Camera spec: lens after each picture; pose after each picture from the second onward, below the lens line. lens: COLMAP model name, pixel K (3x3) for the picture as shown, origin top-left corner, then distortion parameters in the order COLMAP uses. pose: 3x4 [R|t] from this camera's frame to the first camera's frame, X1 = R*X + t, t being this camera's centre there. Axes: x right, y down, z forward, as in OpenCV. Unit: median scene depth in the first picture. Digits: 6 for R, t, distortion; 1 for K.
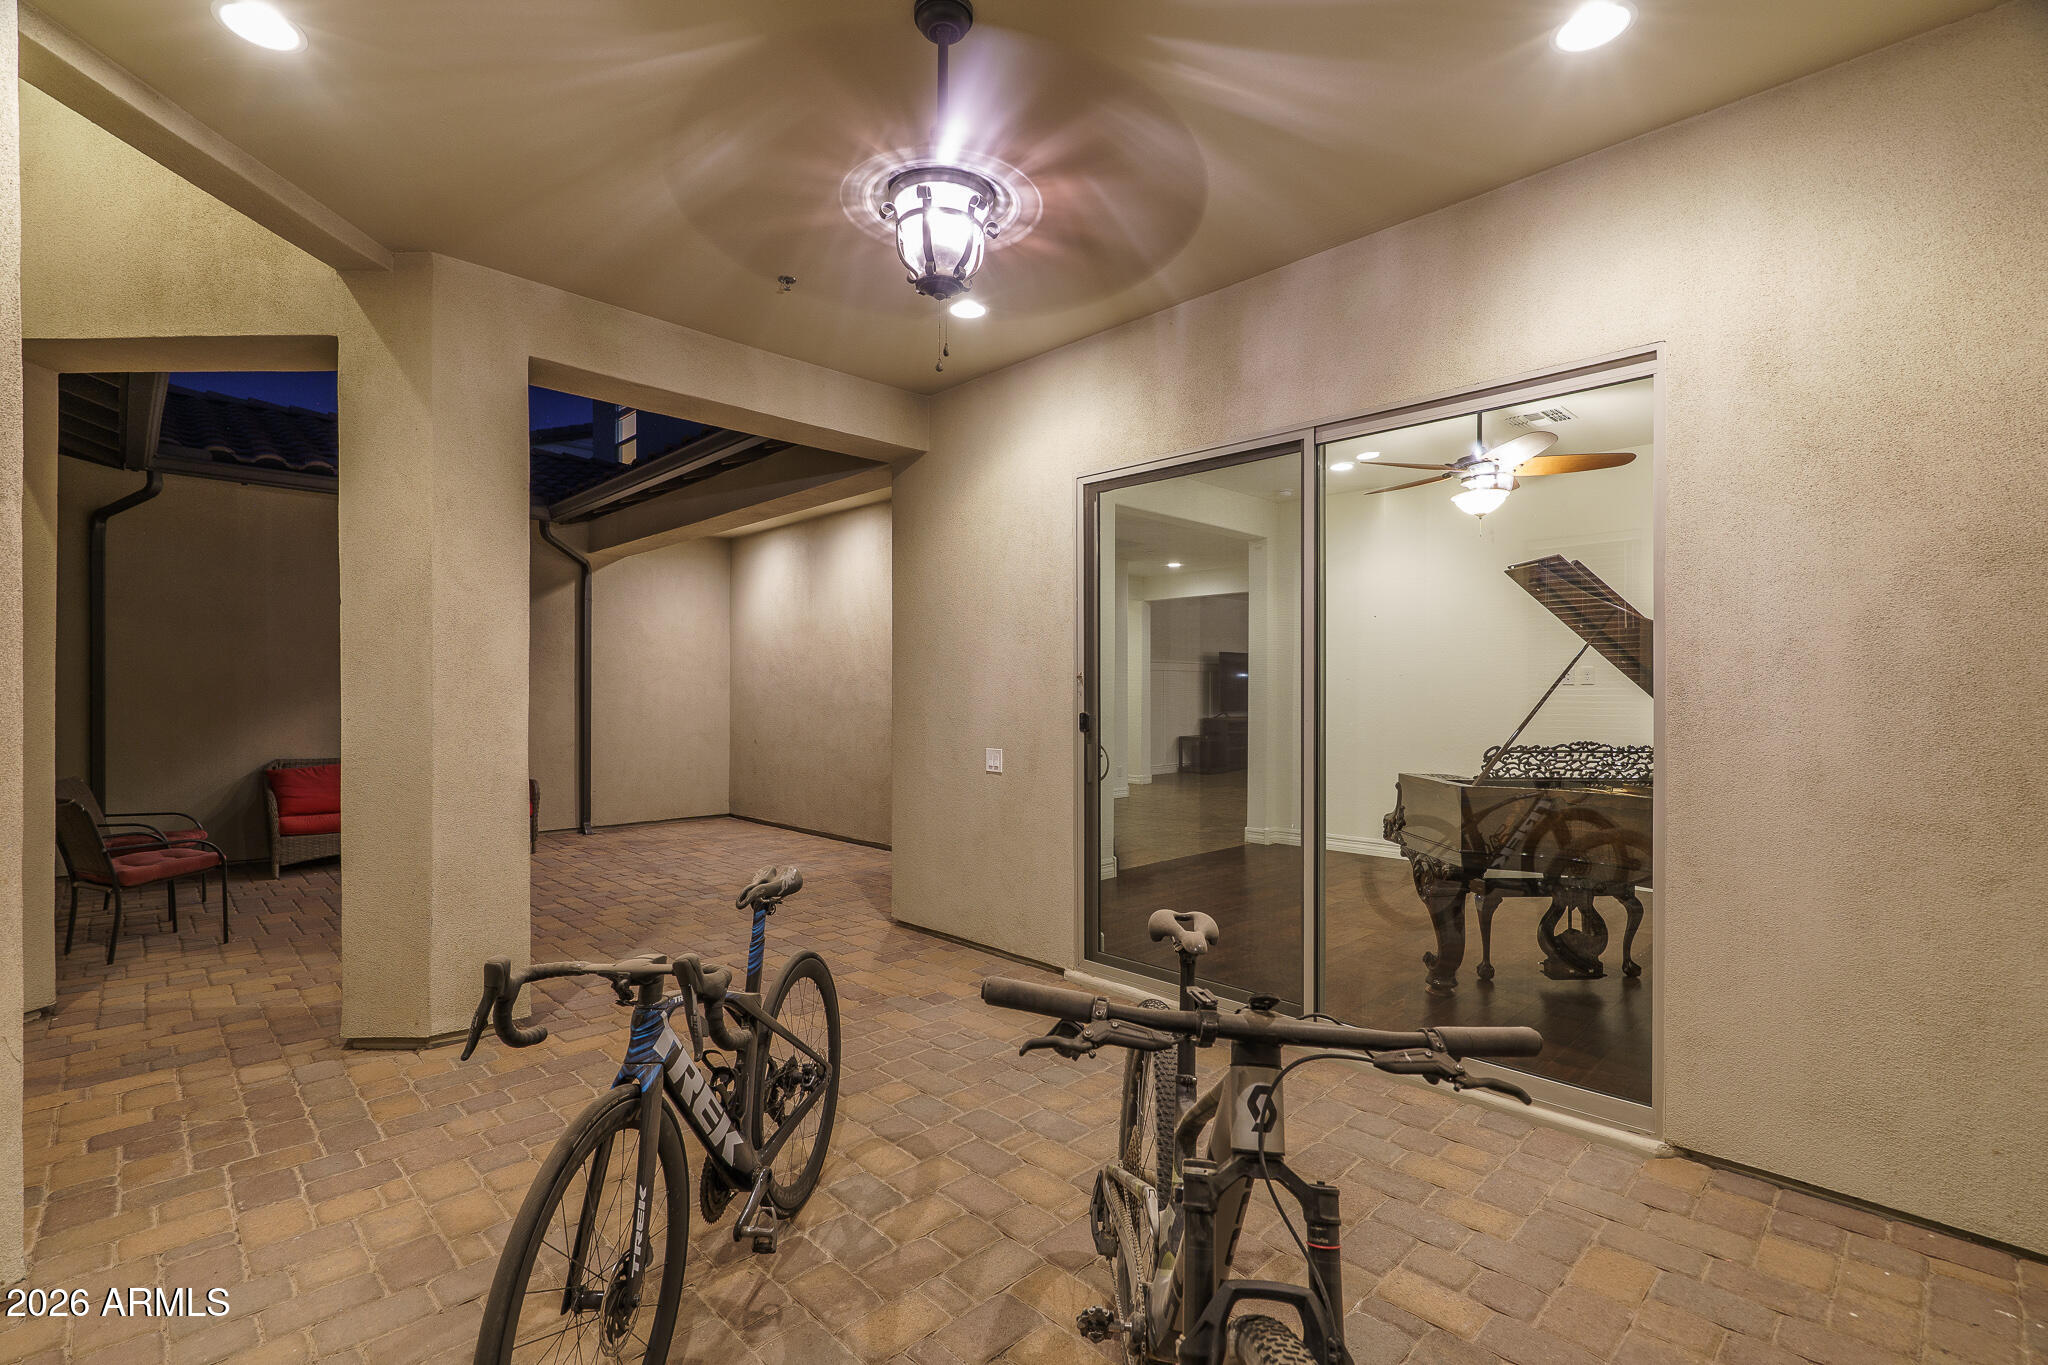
lens RADIAL K [[923.0, 0, 1024.6], [0, 923.0, 694.2], [0, 0, 1]] dist [-0.011496, -0.000612]
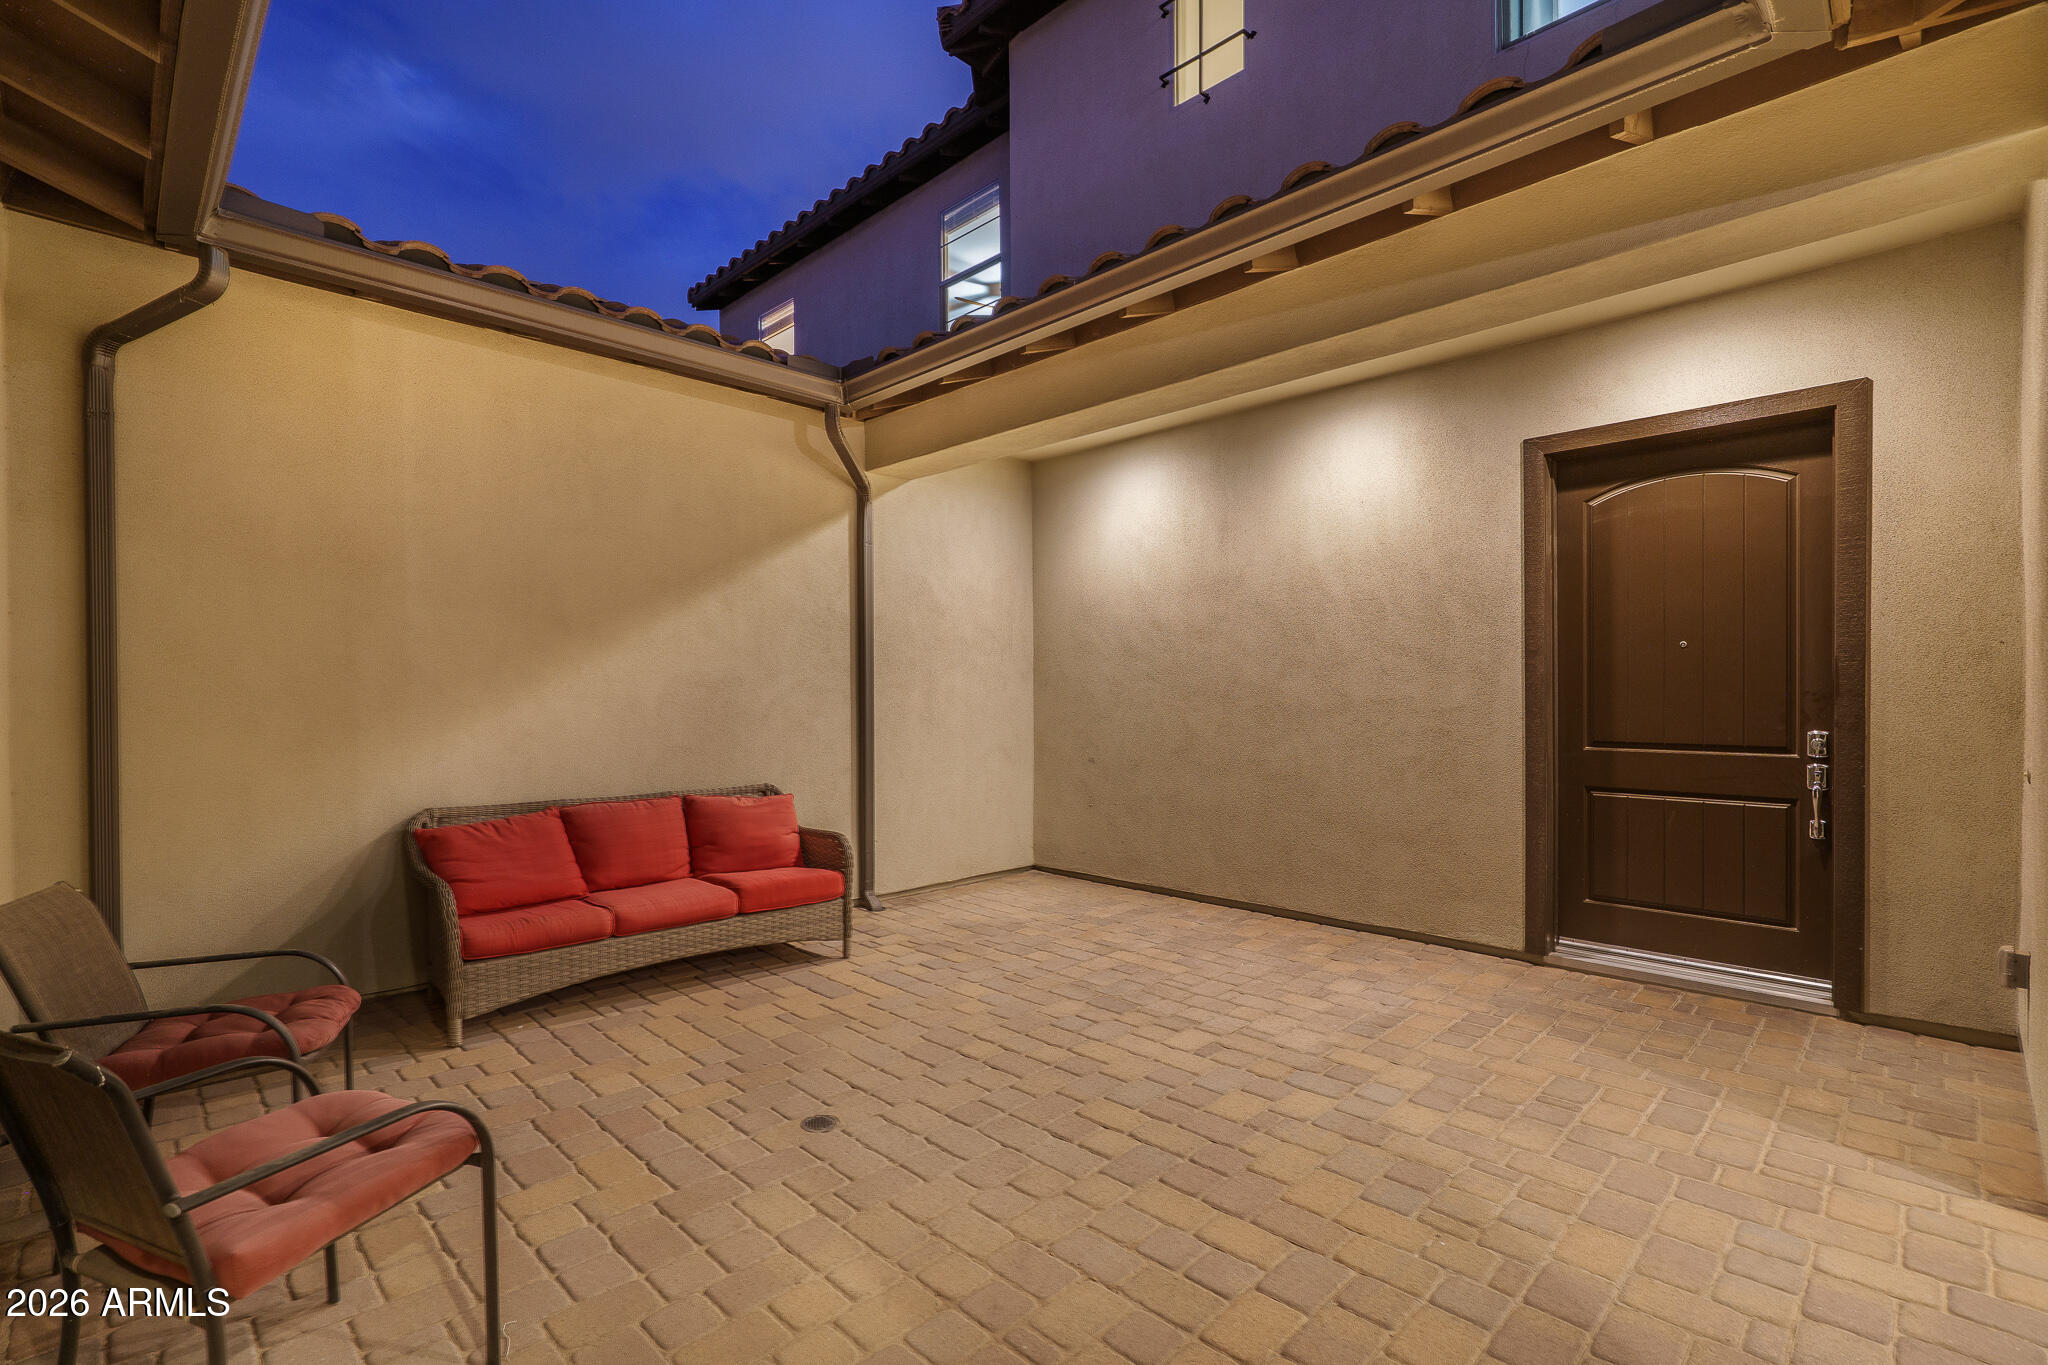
lens RADIAL K [[923.0, 0, 1024.6], [0, 923.0, 694.2], [0, 0, 1]] dist [-0.011496, -0.000612]
pose [[0.999862, -0.005459, 0.015721, -0.473938], [0.005456, 0.999985, 0.000213, 0.004109], [-0.015722, -0.000127, 0.999876, 0.449395]]
